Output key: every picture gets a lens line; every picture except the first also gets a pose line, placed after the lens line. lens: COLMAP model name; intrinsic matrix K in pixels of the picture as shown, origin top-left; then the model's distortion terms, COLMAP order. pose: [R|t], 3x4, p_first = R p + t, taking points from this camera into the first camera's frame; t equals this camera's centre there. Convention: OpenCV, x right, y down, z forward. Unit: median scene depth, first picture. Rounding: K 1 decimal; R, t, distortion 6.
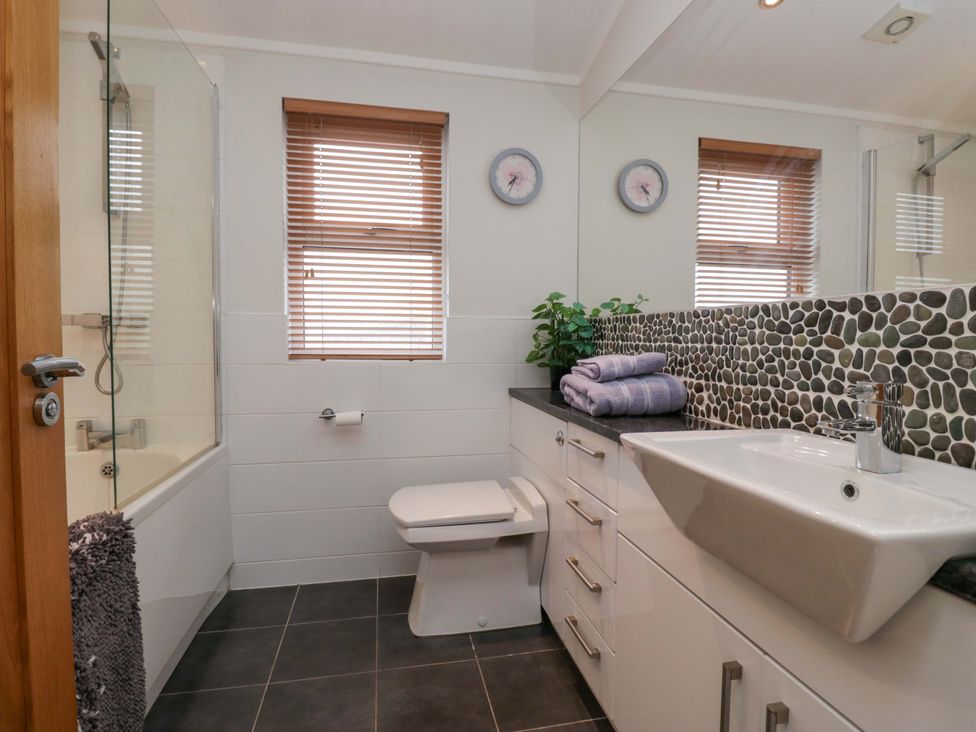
lens RADIAL K [[509.1, 0, 486.3], [0, 509.1, 356.1], [0, 0, 1]] dist [0.005408, -0.017283]
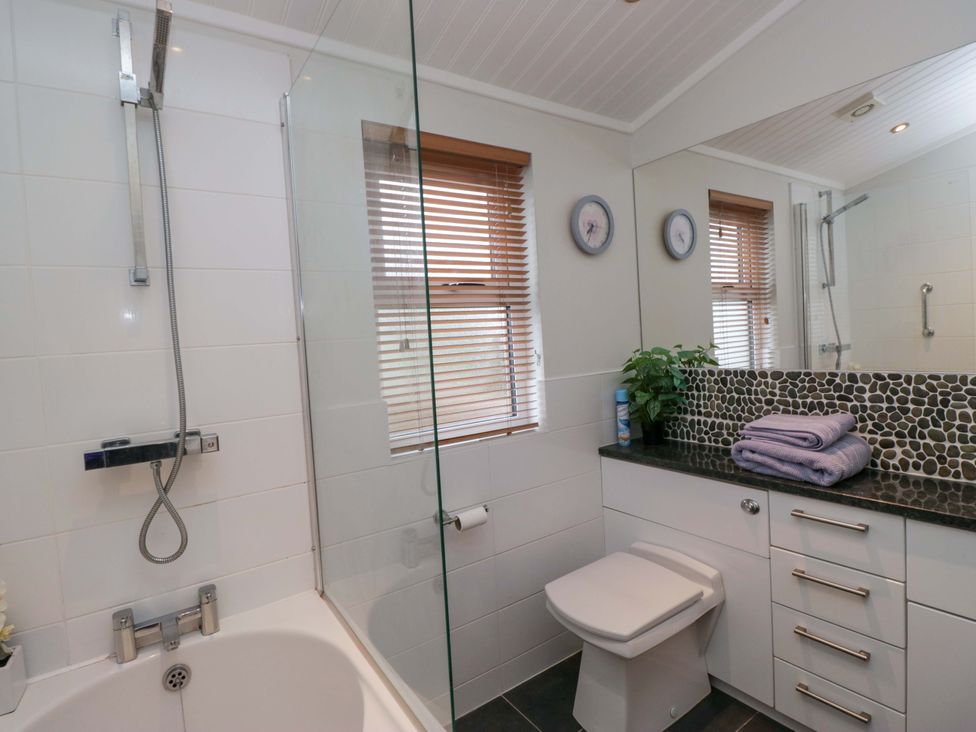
lens RADIAL K [[509.1, 0, 486.3], [0, 509.1, 356.1], [0, 0, 1]] dist [0.005408, -0.017283]
pose [[0.919042, -0.076475, 0.386669, -0.893613], [0.080492, 0.996738, 0.005817, -0.229889], [-0.385853, 0.025777, 0.922200, 0.367975]]
